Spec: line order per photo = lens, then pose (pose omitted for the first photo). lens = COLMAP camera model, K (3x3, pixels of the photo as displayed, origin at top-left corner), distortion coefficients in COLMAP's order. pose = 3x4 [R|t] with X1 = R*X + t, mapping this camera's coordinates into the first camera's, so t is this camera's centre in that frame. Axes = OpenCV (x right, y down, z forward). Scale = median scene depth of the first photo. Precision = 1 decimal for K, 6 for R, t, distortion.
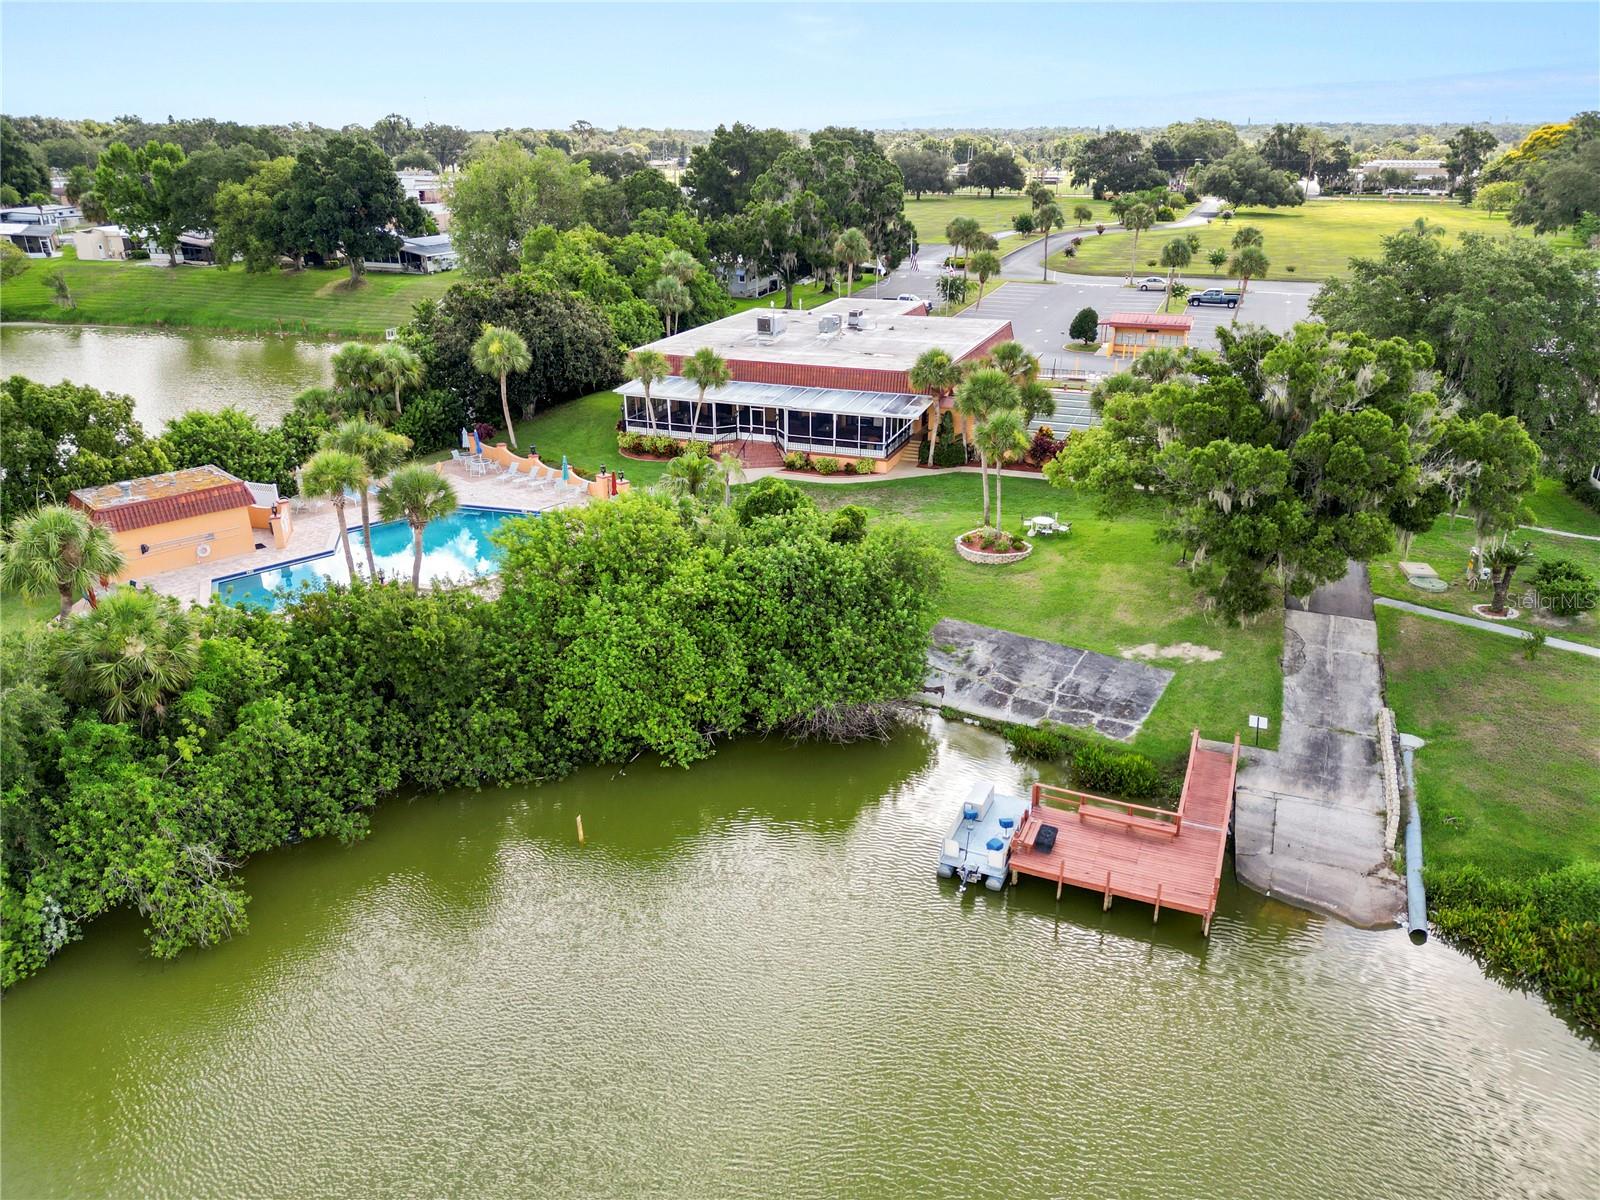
lens RADIAL K [[1118.4, 0, 803.3], [0, 1118.4, 607.4], [0, 0, 1]] dist [0.076198, -0.078733]
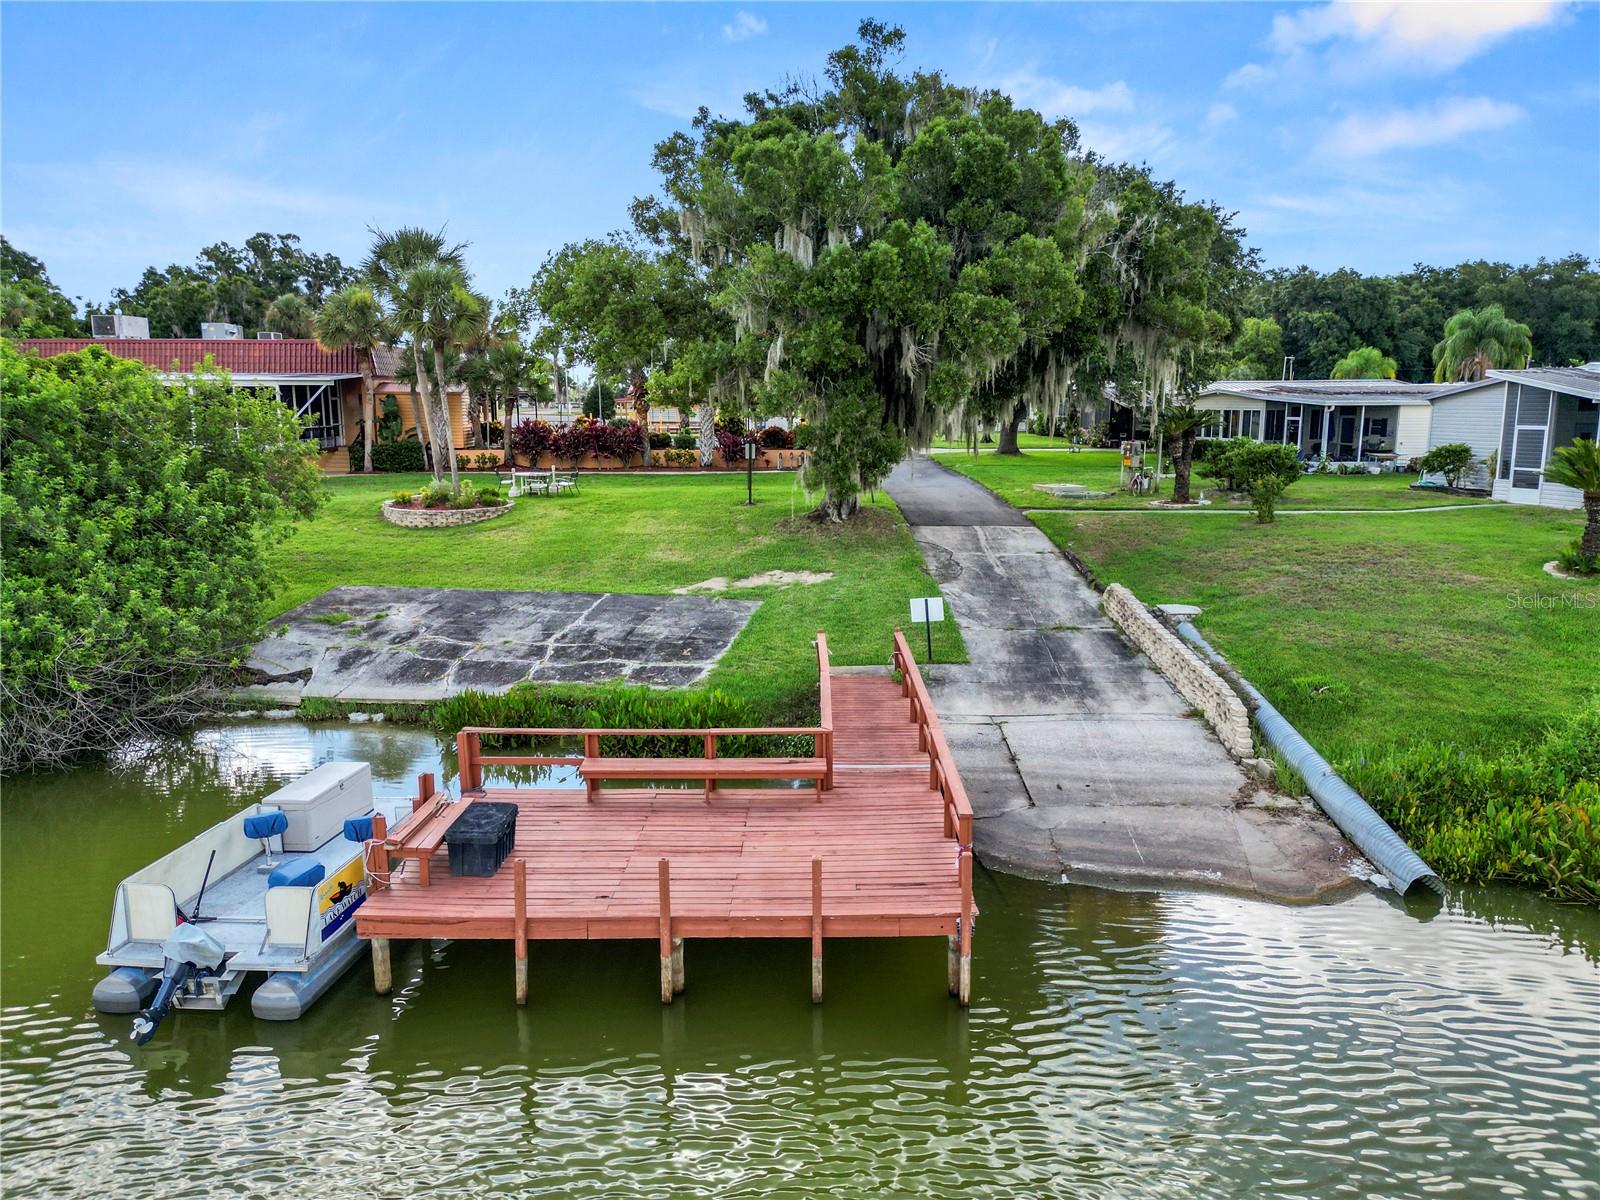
lens RADIAL K [[1118.4, 0, 803.3], [0, 1118.4, 607.4], [0, 0, 1]] dist [0.076198, -0.078733]
pose [[0.923704, -0.068375, 0.376957, 0.146529], [0.148654, 0.970821, -0.188171, 0.174959], [-0.353091, 0.229851, 0.906915, 0.517847]]
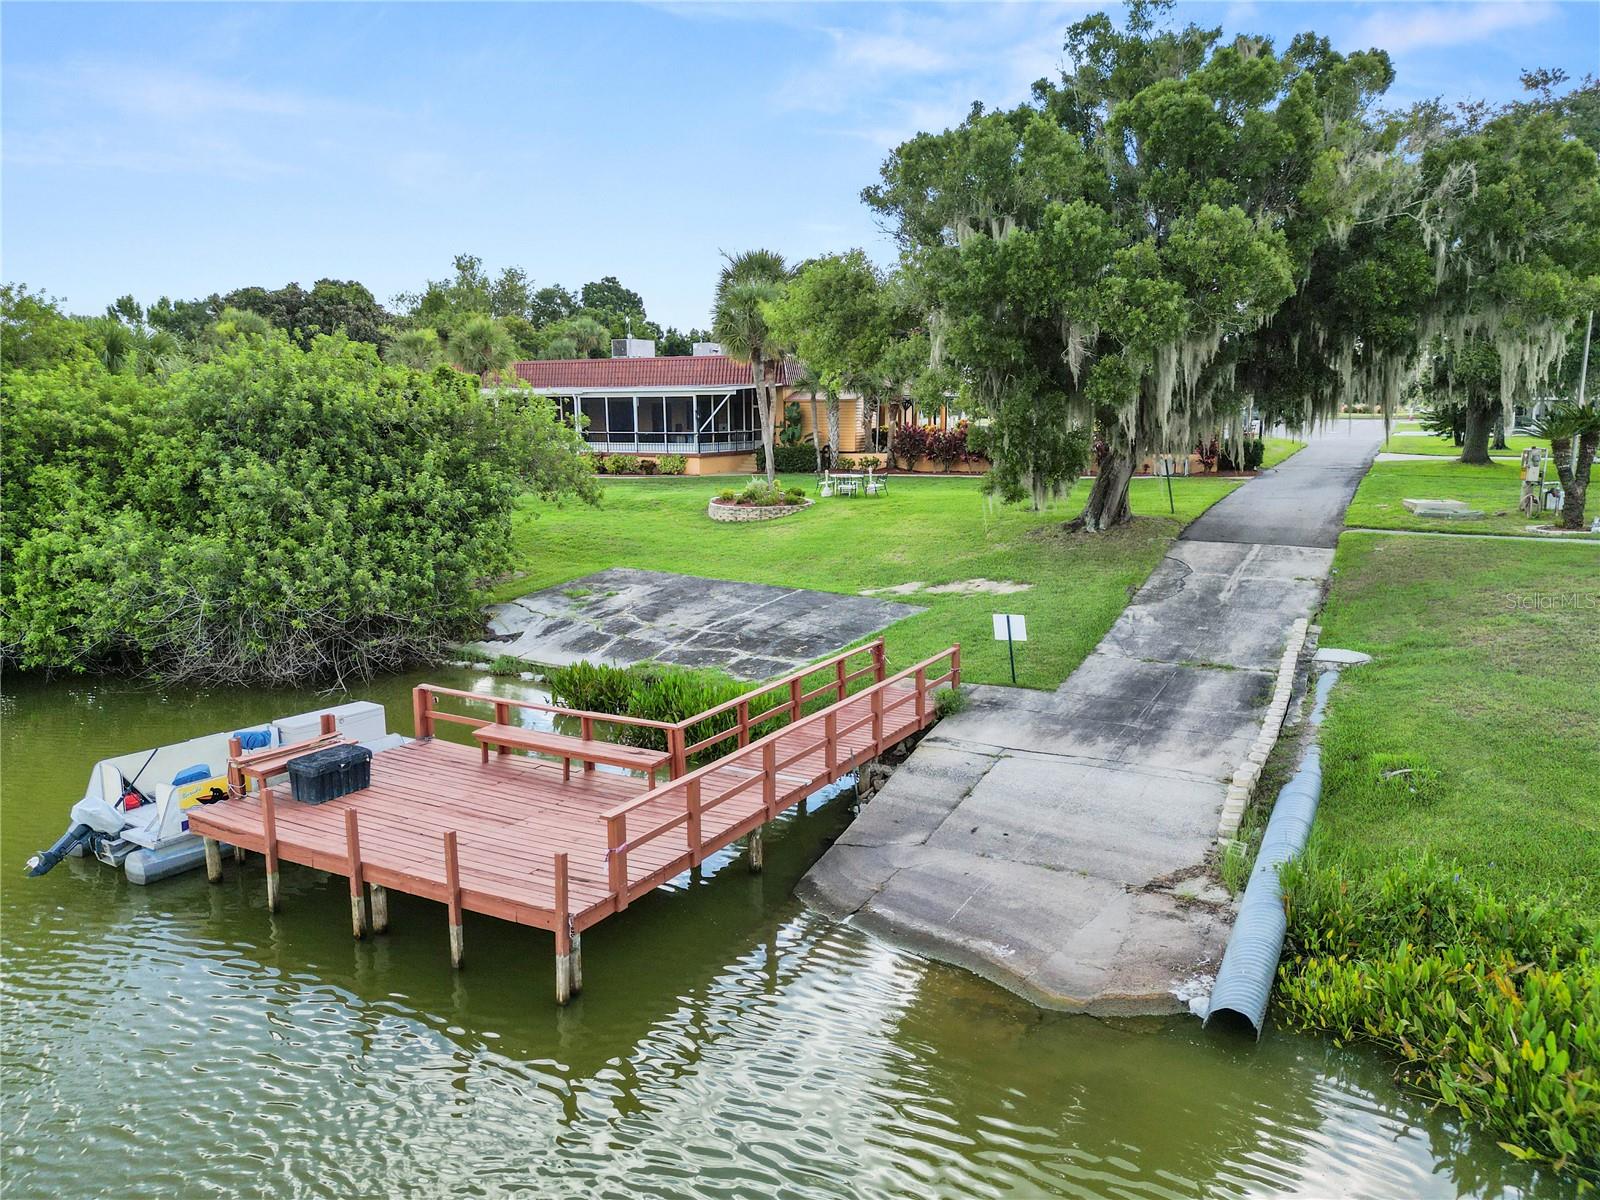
lens RADIAL K [[1118.4, 0, 803.3], [0, 1118.4, 607.4], [0, 0, 1]] dist [0.076198, -0.078733]
pose [[0.993255, 0.014231, -0.115072, 0.344921], [-0.039662, 0.974272, -0.221858, 0.186519], [0.108954, 0.224925, 0.968265, 0.498879]]
